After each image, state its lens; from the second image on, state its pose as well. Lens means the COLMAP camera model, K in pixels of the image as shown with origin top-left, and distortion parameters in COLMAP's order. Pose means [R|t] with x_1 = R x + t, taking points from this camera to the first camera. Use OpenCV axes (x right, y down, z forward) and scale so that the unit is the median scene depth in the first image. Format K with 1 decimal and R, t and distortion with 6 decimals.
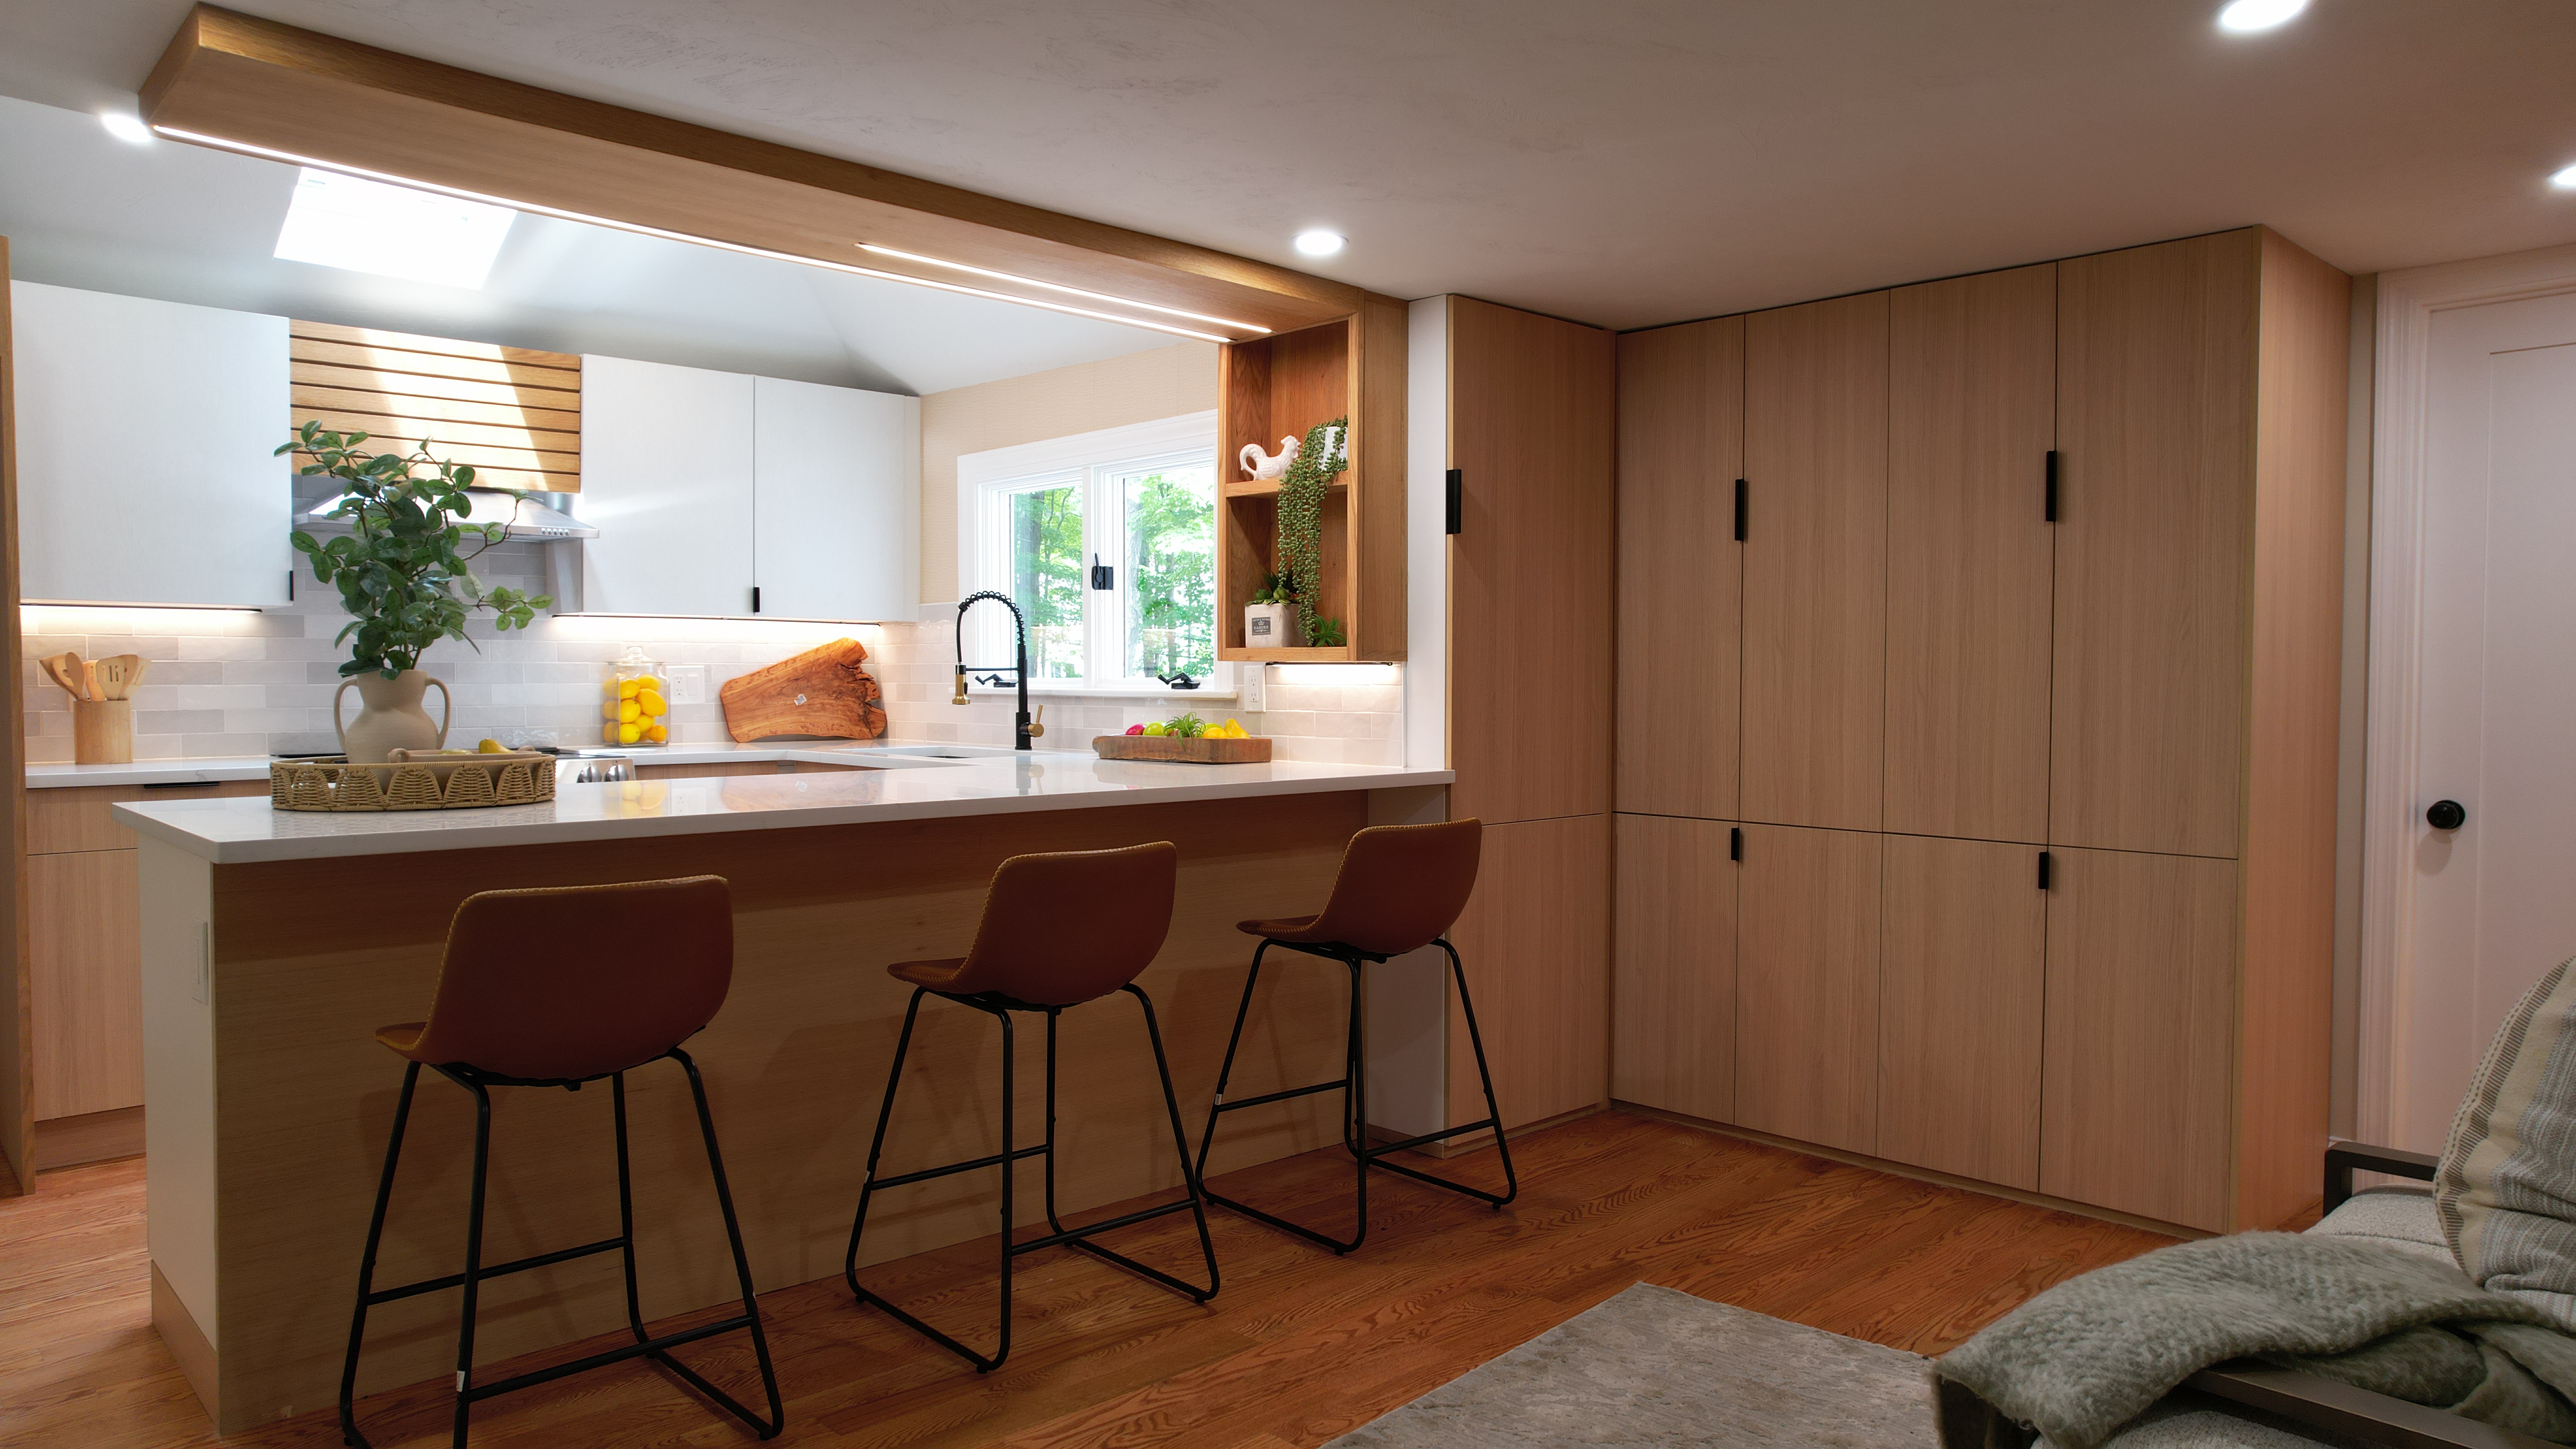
lens RADIAL K [[1635.6, 0, 1288.0], [0, 1635.6, 724.5], [0, 0, 1]] dist [-0.063839, 0.058119]
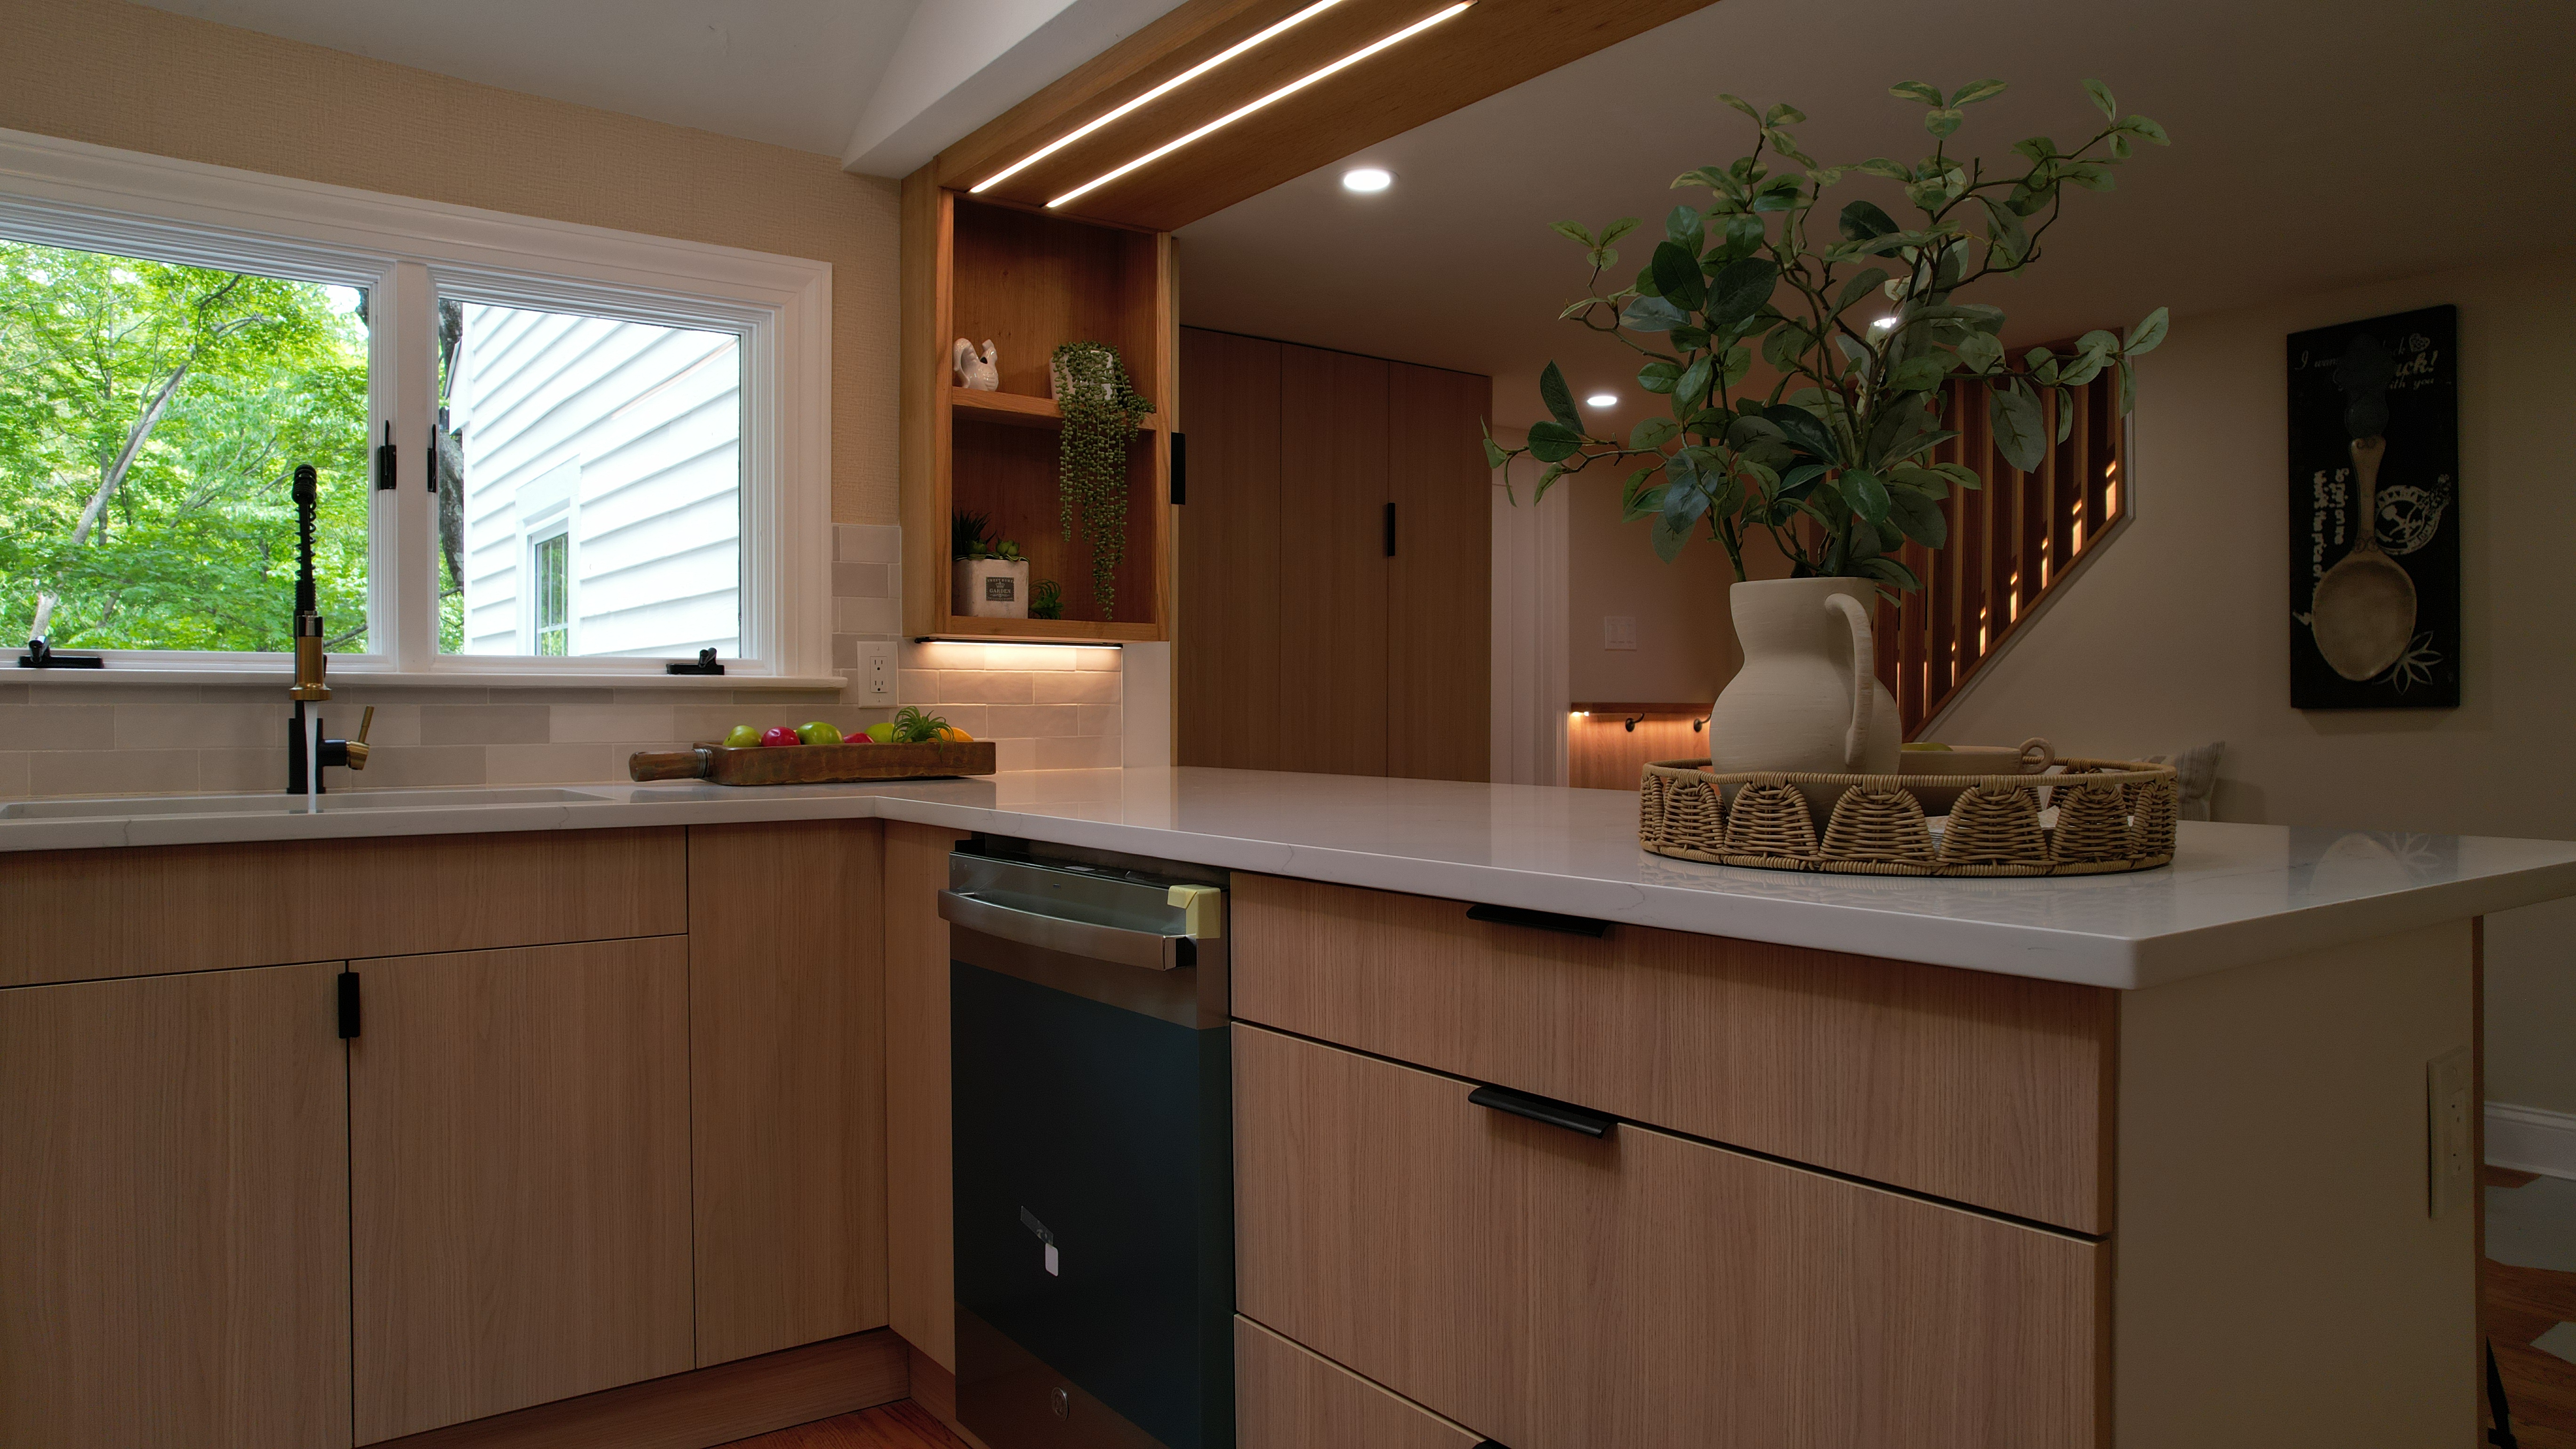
lens RADIAL K [[1635.6, 0, 1288.0], [0, 1635.6, 724.5], [0, 0, 1]] dist [-0.063839, 0.058119]
pose [[0.120545, -0.010395, 0.992653, -0.840182], [0.033589, 0.999415, 0.006387, 0.001152], [-0.992139, 0.032573, 0.120823, 0.891252]]
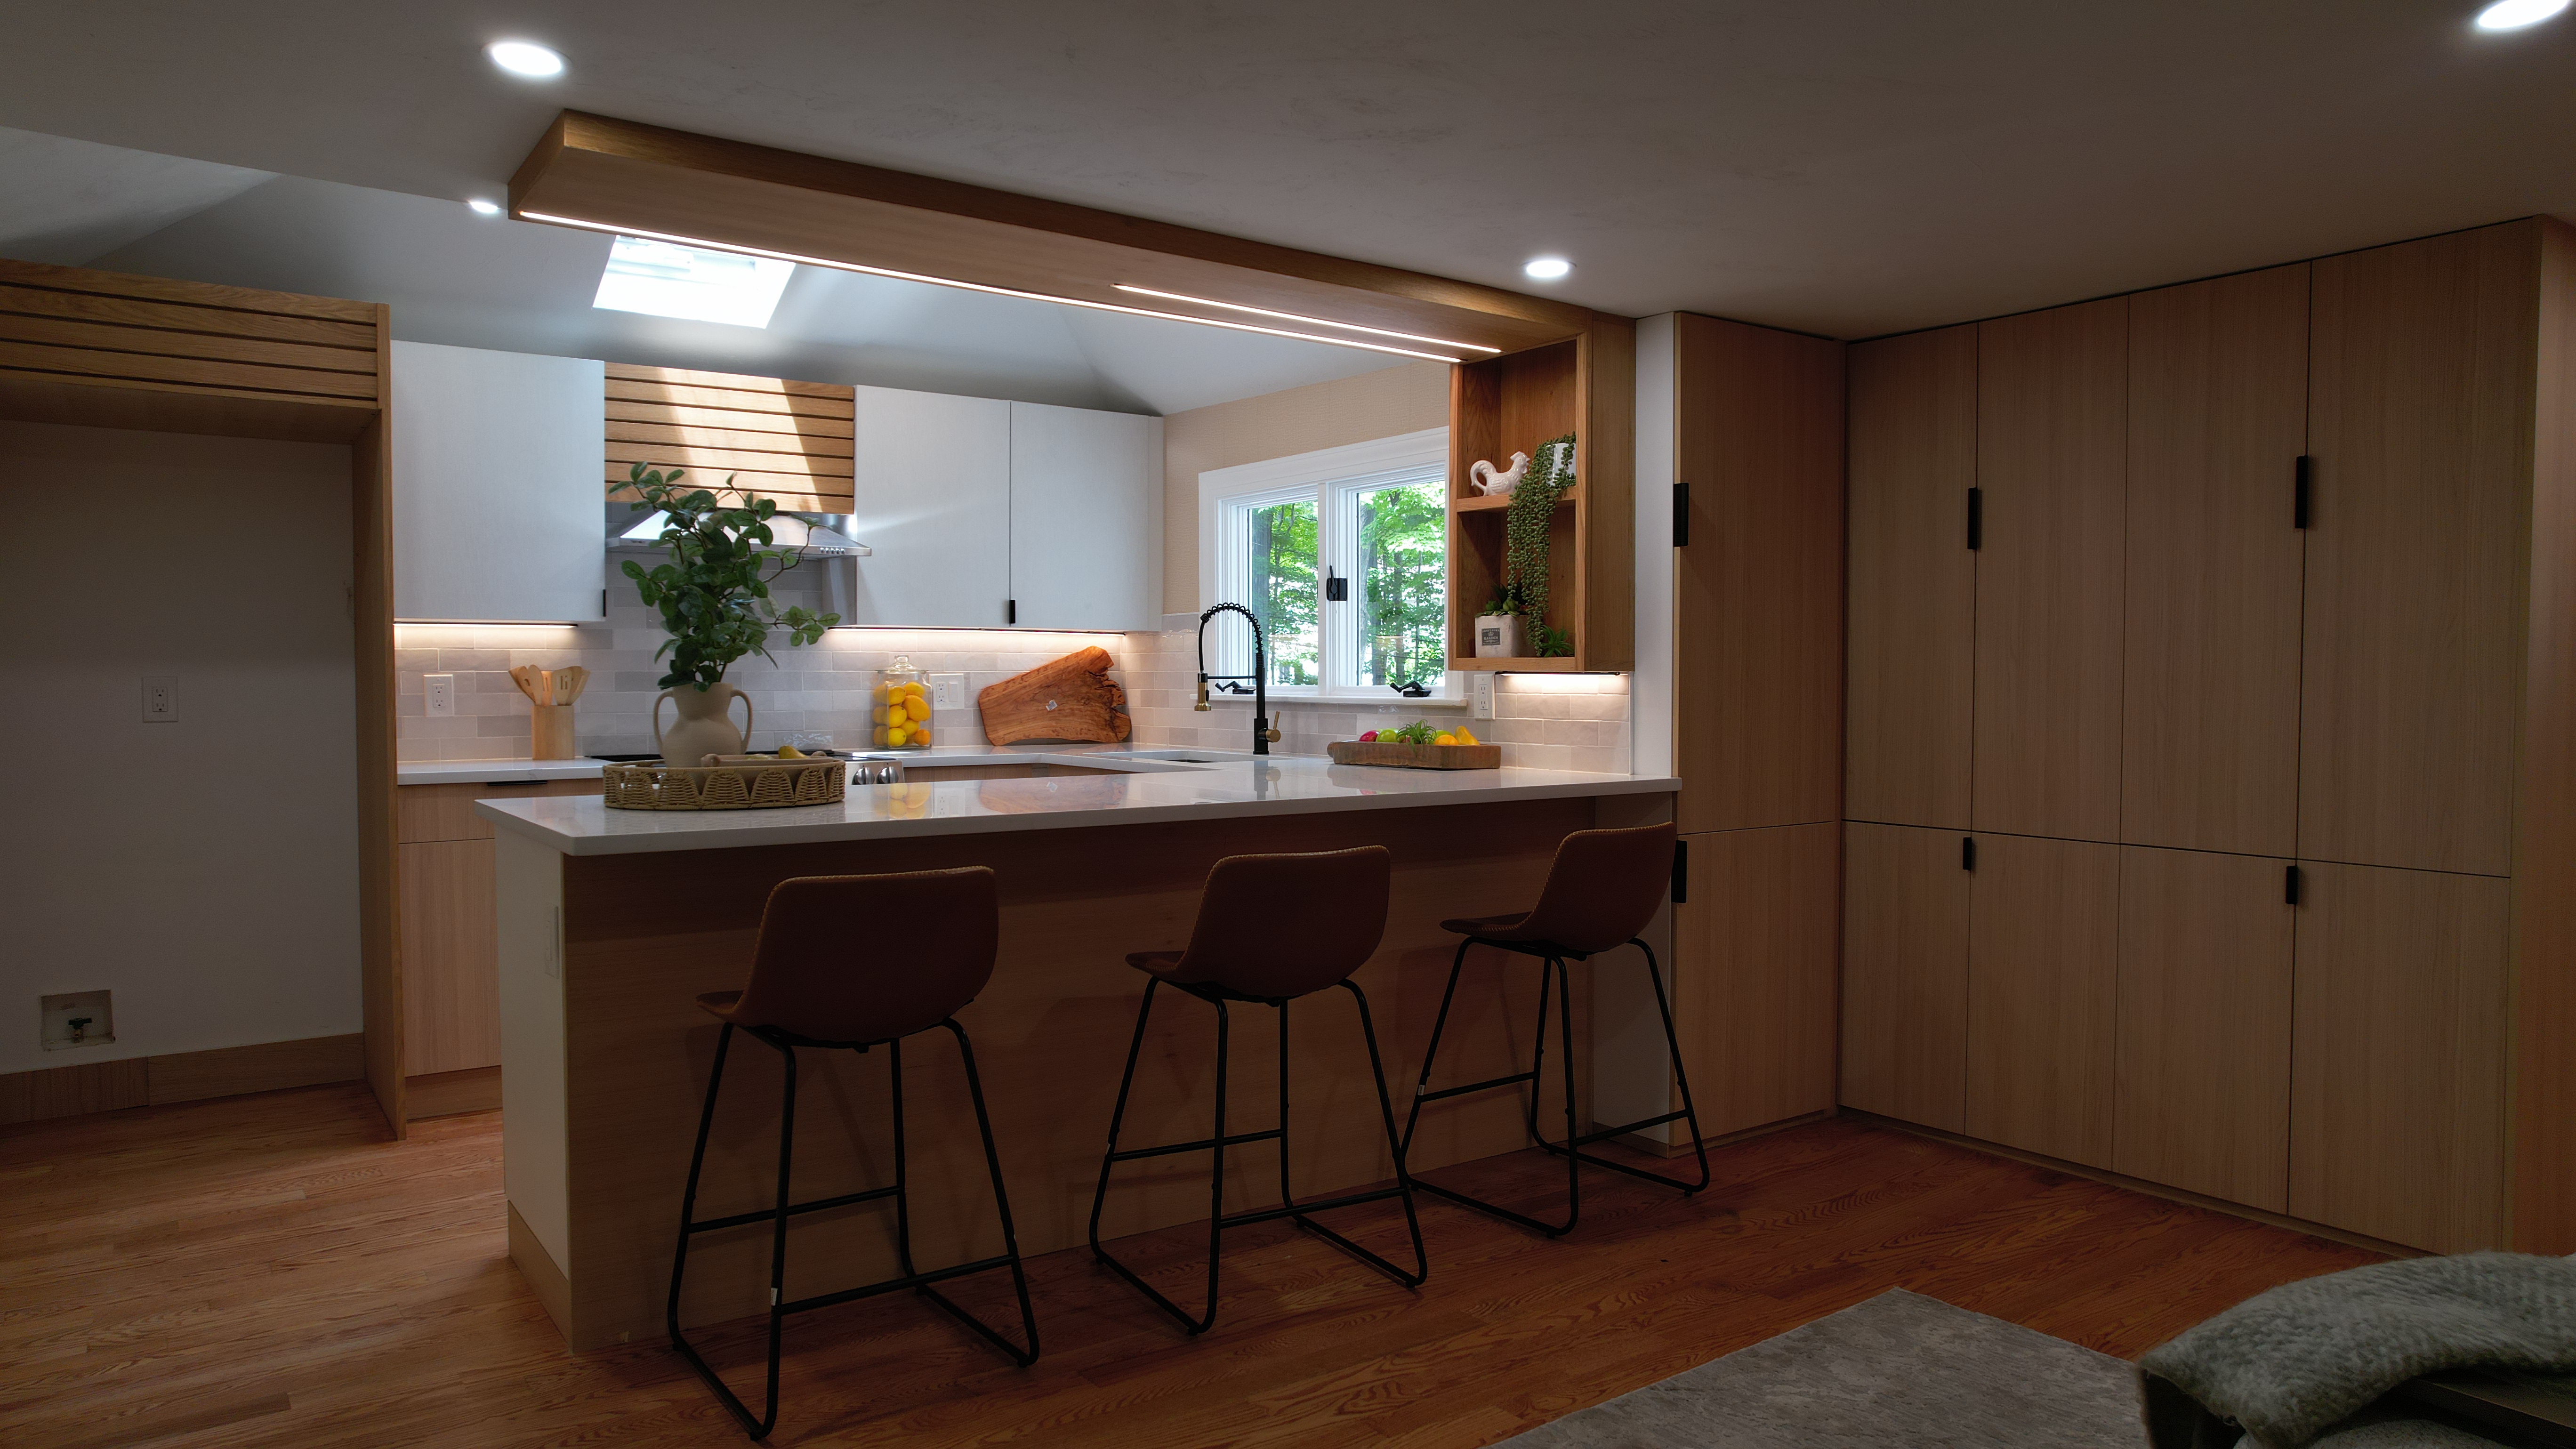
lens RADIAL K [[1635.6, 0, 1288.0], [0, 1635.6, 724.5], [0, 0, 1]] dist [-0.063839, 0.058119]
pose [[0.990396, 0.002657, -0.138233, -0.000686], [-0.002643, 0.999996, 0.000285, -0.005304], [0.138233, 0.000084, 0.990400, -0.045211]]
